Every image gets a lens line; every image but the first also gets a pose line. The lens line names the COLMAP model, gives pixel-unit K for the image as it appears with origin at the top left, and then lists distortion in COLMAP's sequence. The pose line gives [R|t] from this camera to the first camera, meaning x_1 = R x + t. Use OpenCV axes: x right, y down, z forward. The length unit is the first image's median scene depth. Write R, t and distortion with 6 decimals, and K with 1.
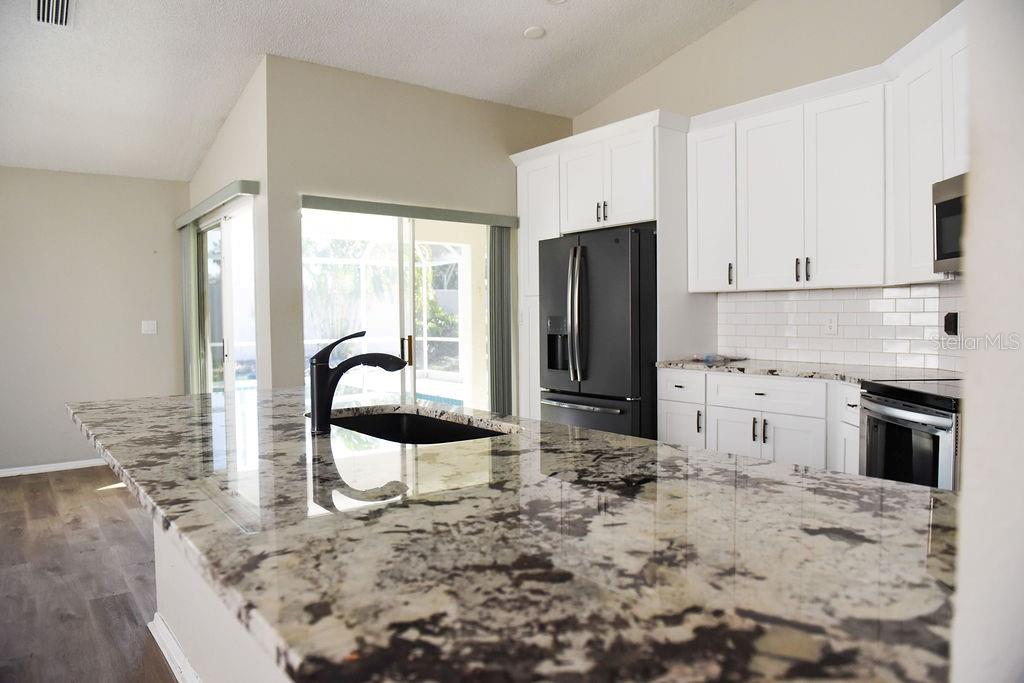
lens RADIAL K [[735.8, 0, 512.0], [0, 735.8, 341.5], [0, 0, 1]] dist [-0.040524, -0.001080]
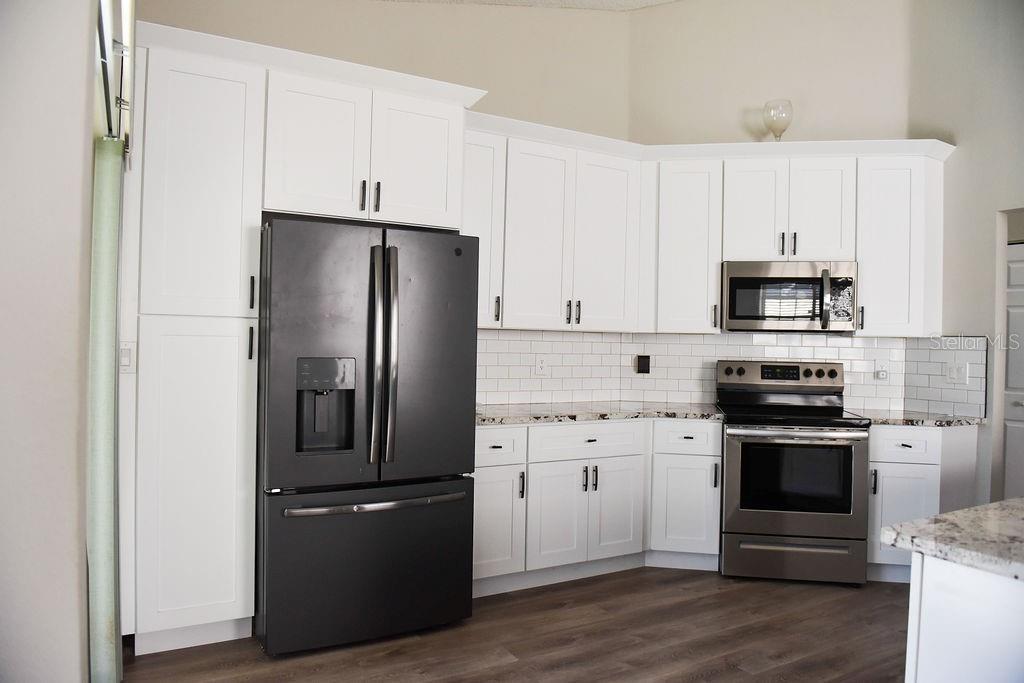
lens RADIAL K [[680.0, 0, 493.3], [0, 680.0, 344.2], [0, 0, 1]] dist [0.001179, -0.005019]
pose [[0.148505, 0.009890, 0.988862, -0.551708], [0.013702, 0.999833, -0.012058, -0.044507], [-0.988817, 0.015340, 0.148345, 0.975671]]
